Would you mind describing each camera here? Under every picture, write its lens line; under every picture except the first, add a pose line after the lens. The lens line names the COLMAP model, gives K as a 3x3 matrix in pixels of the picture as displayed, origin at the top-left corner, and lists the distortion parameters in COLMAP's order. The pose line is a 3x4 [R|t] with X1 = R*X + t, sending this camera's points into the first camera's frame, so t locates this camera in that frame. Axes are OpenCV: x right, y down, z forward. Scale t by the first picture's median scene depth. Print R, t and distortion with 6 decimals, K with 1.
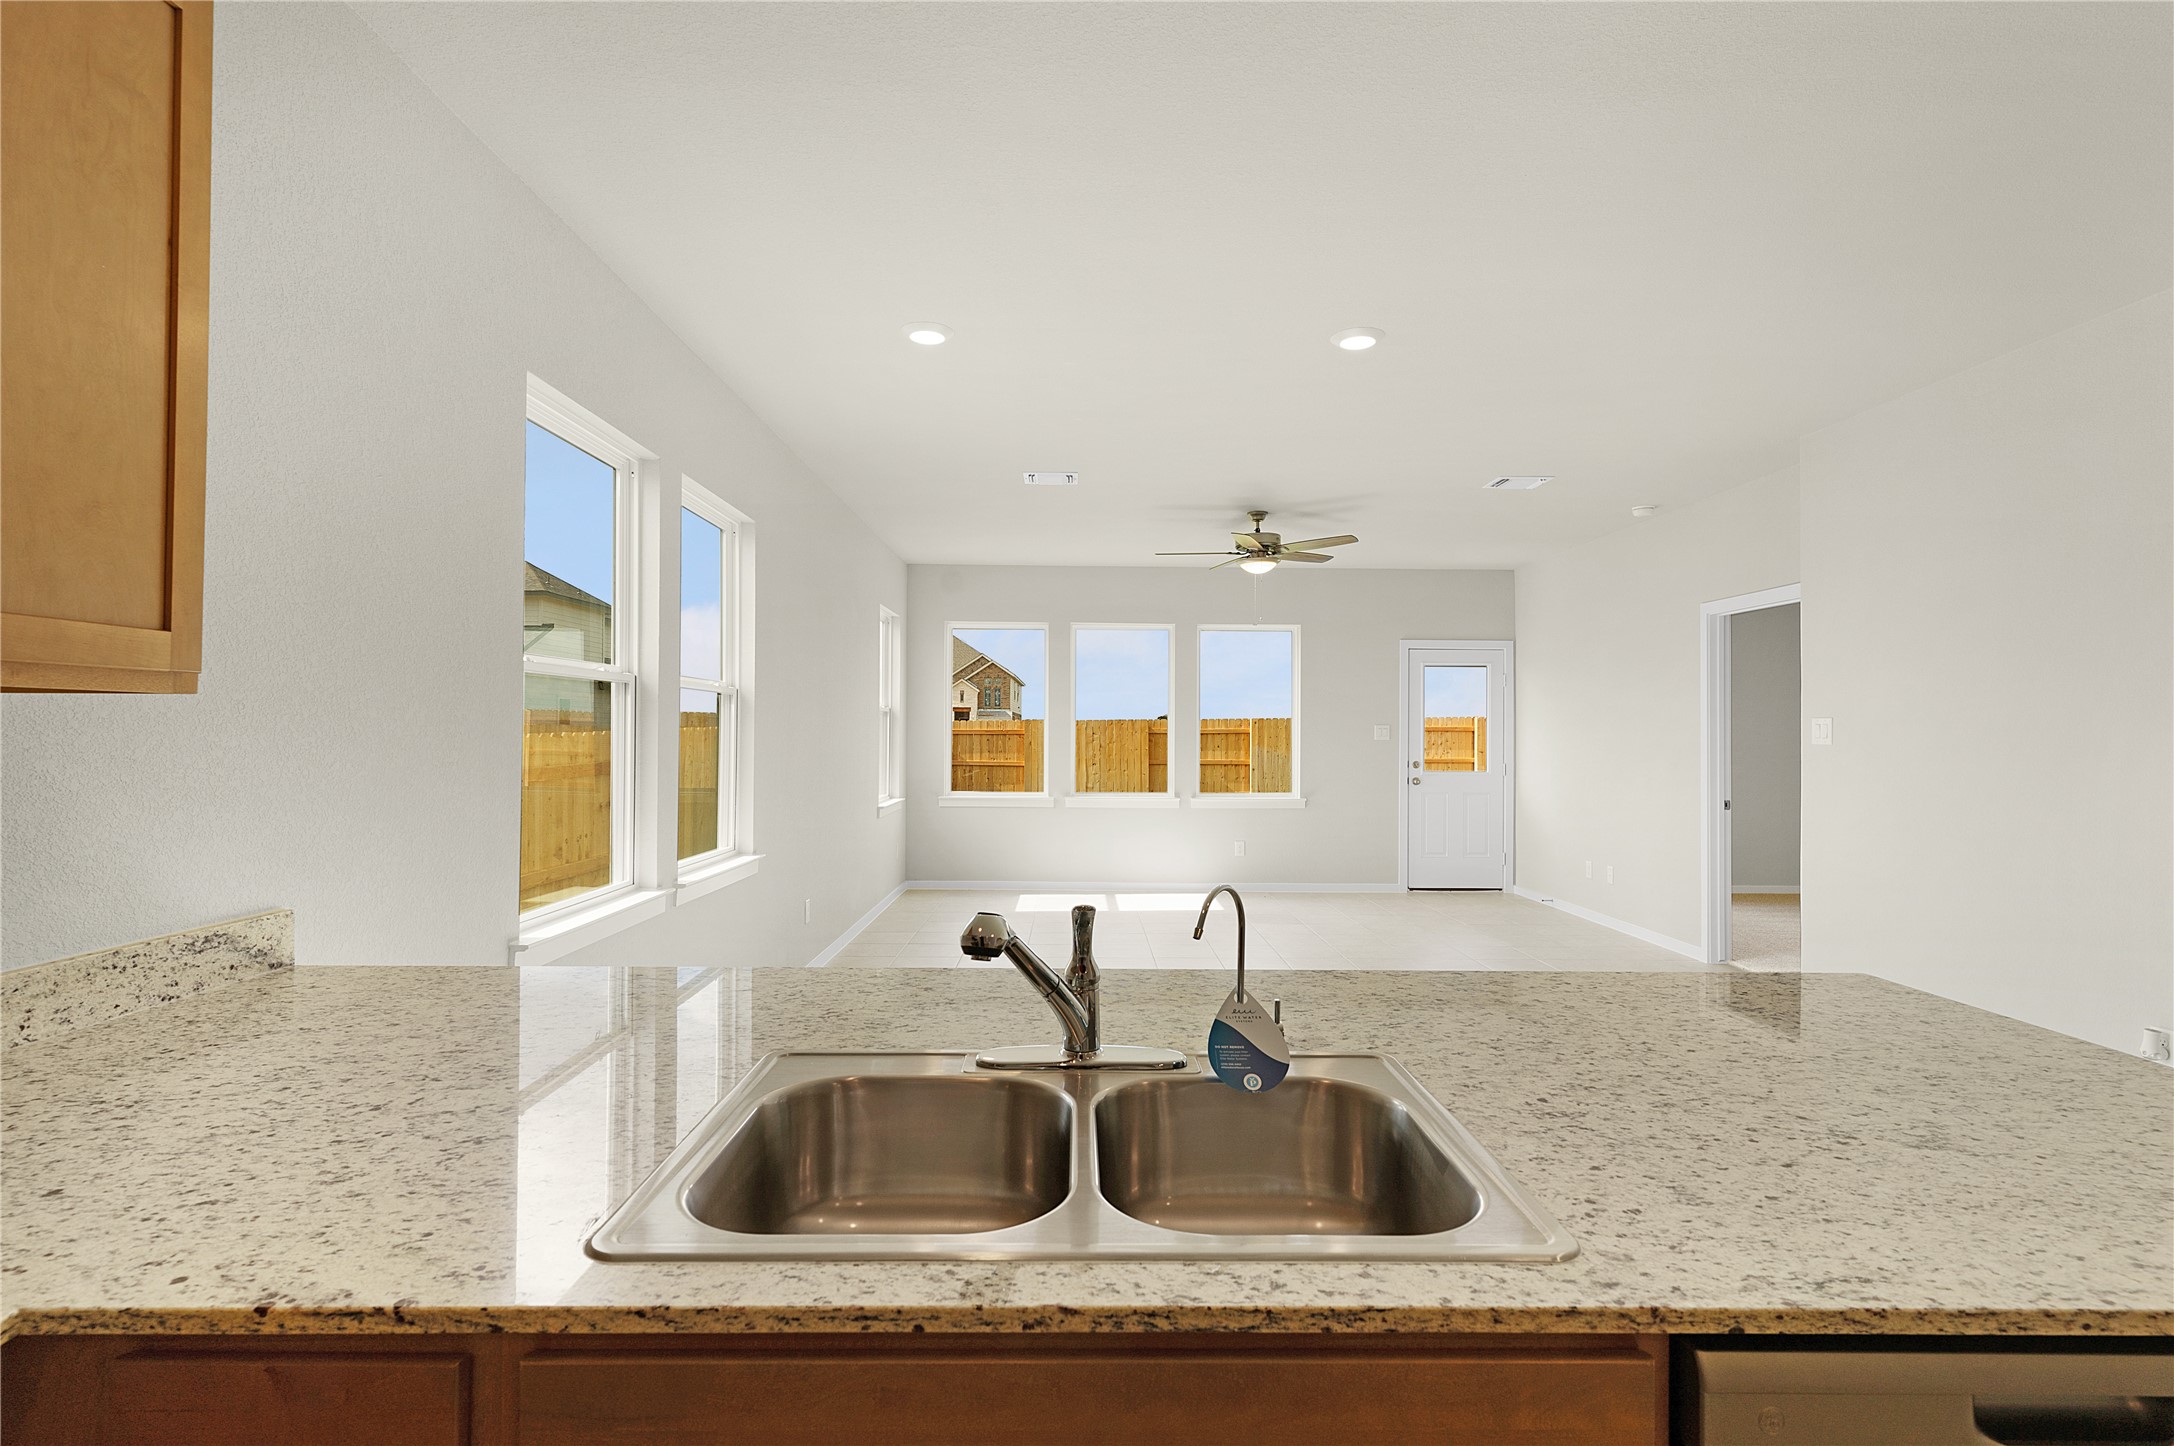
lens RADIAL K [[1054.5, 0, 1084.4], [0, 1054.5, 712.7], [0, 0, 1]] dist [0.006579, -0.001521]
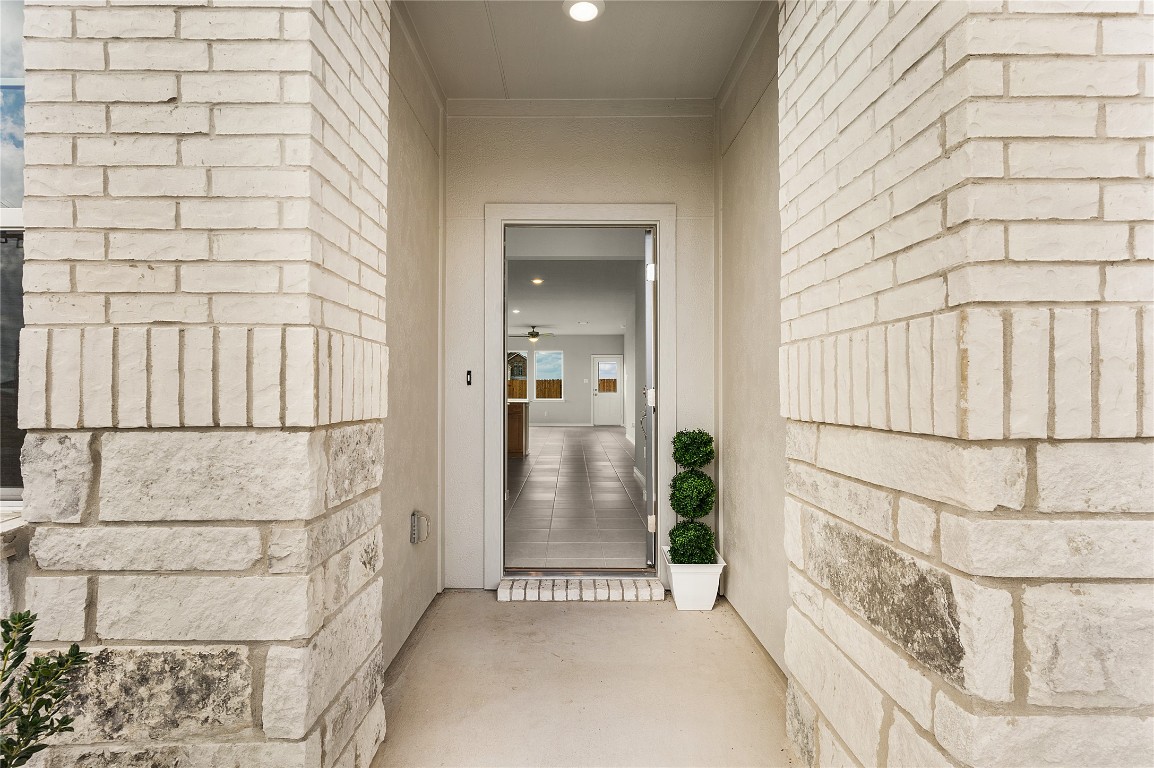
lens RADIAL K [[559.7, 0, 575.0], [0, 559.7, 379.4], [0, 0, 1]] dist [0.006579, -0.001521]
pose [[0.999962, -0.007260, 0.004779, 0.230063], [0.007220, 0.999938, 0.008425, -0.002671], [-0.004840, -0.008390, 0.999953, -0.840433]]
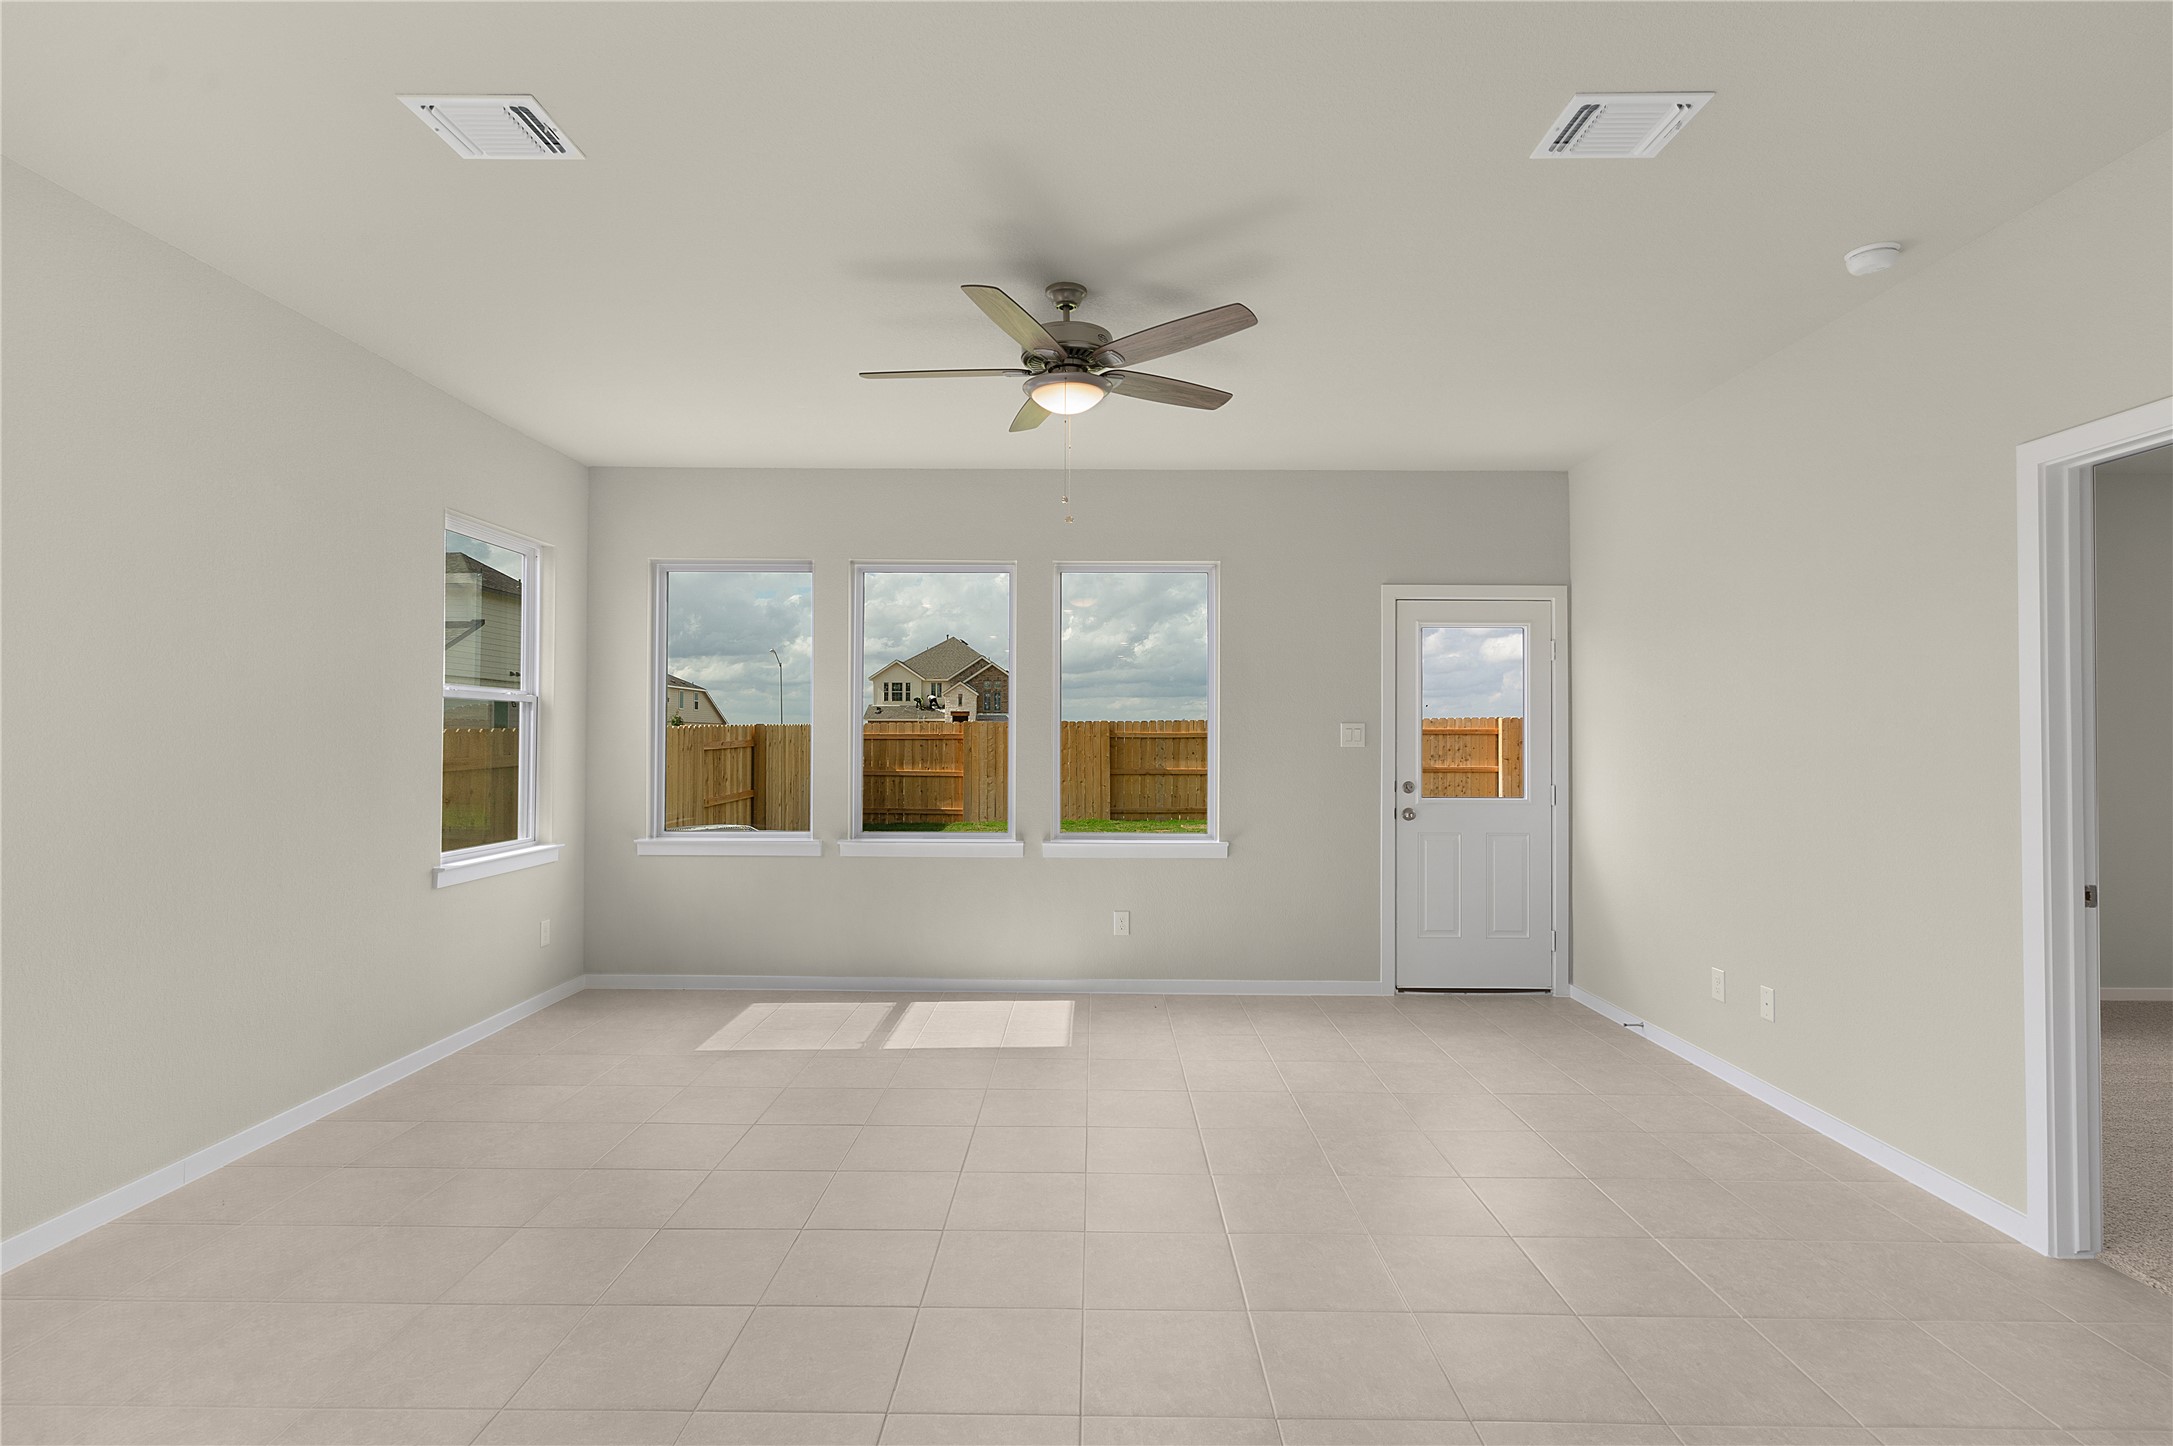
lens RADIAL K [[1054.0, 0, 1080.5], [0, 1054.0, 723.7], [0, 0, 1]] dist [0.006579, -0.001521]
pose [[0.999780, -0.004029, -0.020575, 0.135262], [0.004149, 0.999974, 0.005813, 0.007506], [0.020551, -0.005897, 0.999771, 0.379711]]
